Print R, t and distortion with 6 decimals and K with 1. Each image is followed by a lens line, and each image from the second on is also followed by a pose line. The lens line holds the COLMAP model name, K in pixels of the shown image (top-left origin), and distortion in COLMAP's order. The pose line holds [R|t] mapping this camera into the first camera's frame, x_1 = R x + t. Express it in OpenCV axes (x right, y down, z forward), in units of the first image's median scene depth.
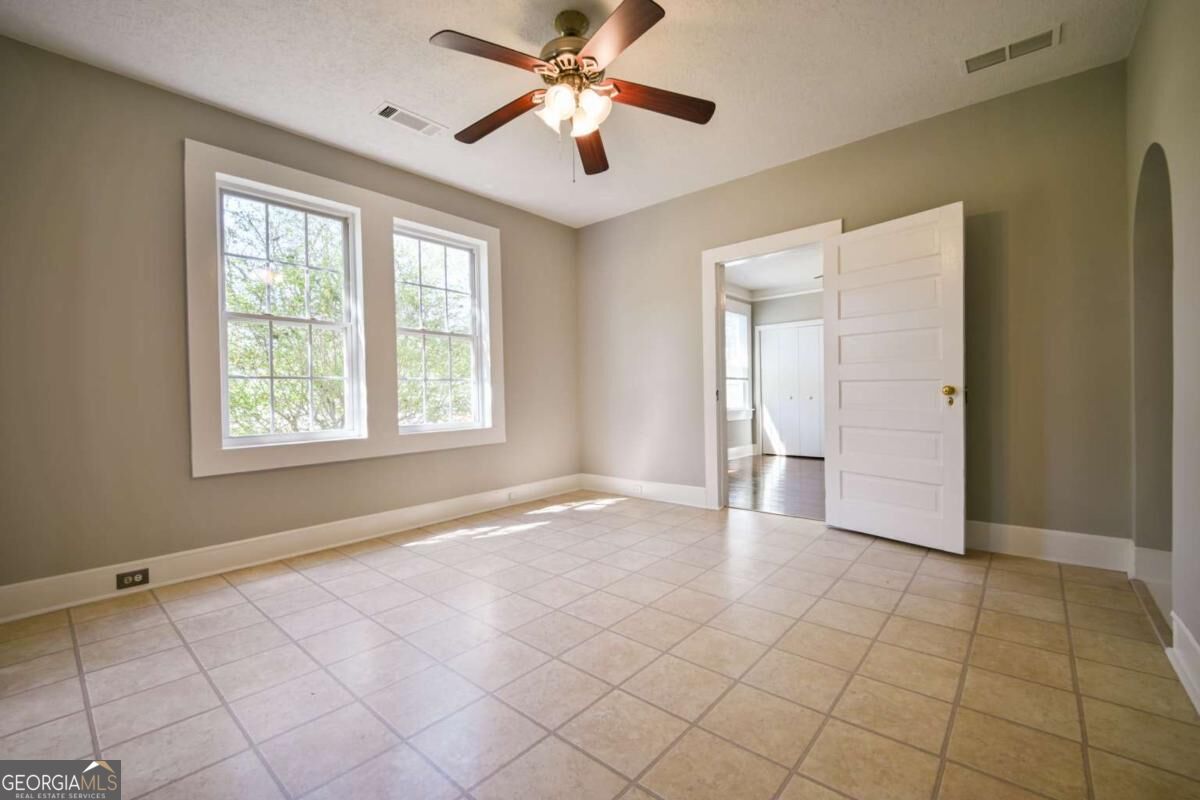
lens RADIAL K [[495.4, 0, 603.2], [0, 495.4, 398.4], [0, 0, 1]] dist [0.001720, -0.008357]
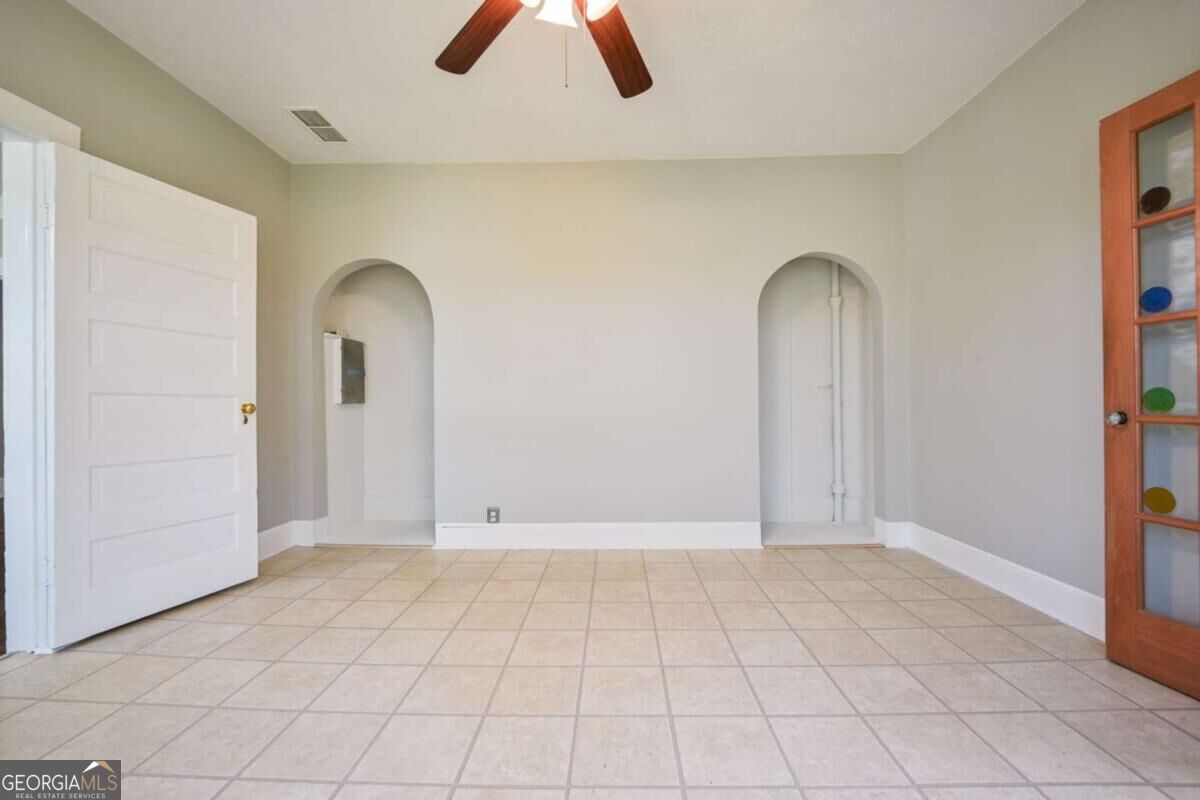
lens RADIAL K [[494.3, 0, 601.6], [0, 494.3, 397.2], [0, 0, 1]] dist [0.035488, -0.035800]
pose [[-0.638165, 0.029445, 0.769336, -0.465857], [0.029615, 0.999468, -0.013688, -0.004443], [-0.769330, 0.014049, -0.638698, 1.102603]]
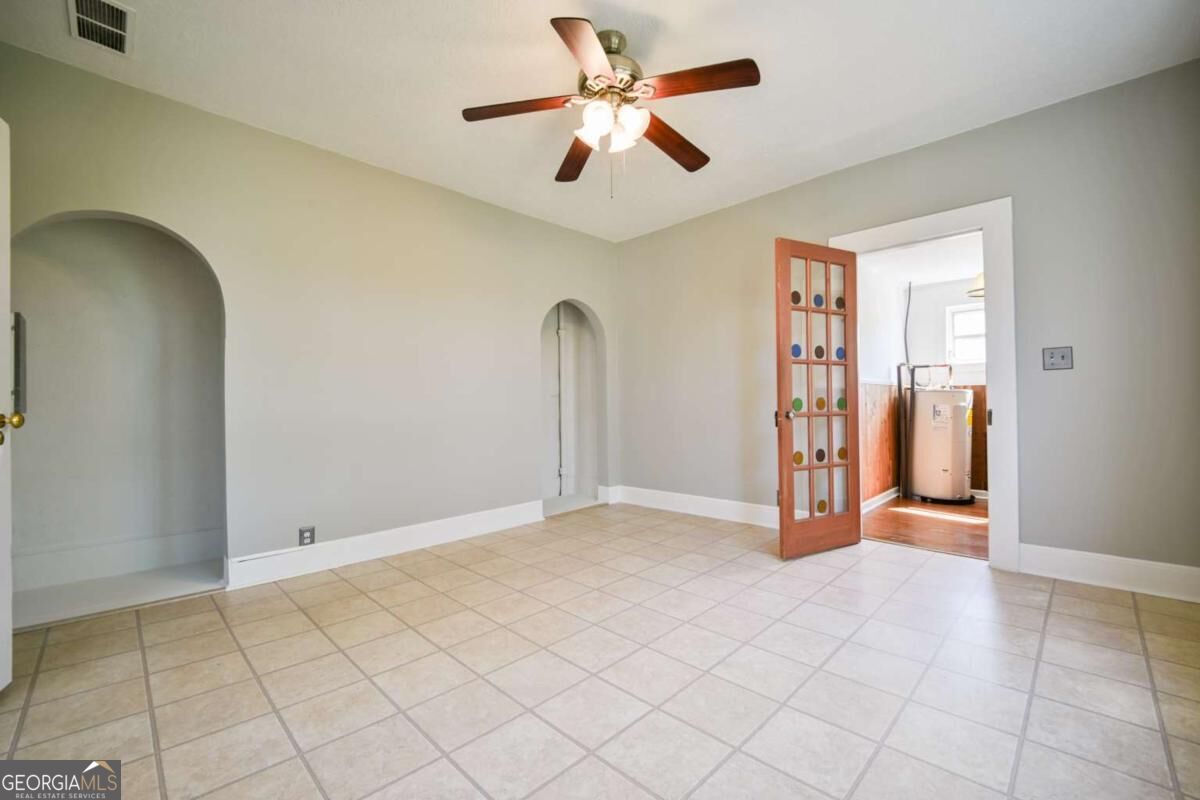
lens RADIAL K [[495.4, 0, 603.2], [0, 495.4, 398.4], [0, 0, 1]] dist [0.001720, -0.008357]
pose [[-0.998183, 0.030911, 0.051722, -0.060894], [0.030986, 0.999520, 0.000653, -0.020772], [-0.051677, 0.002255, -0.998661, 1.583899]]
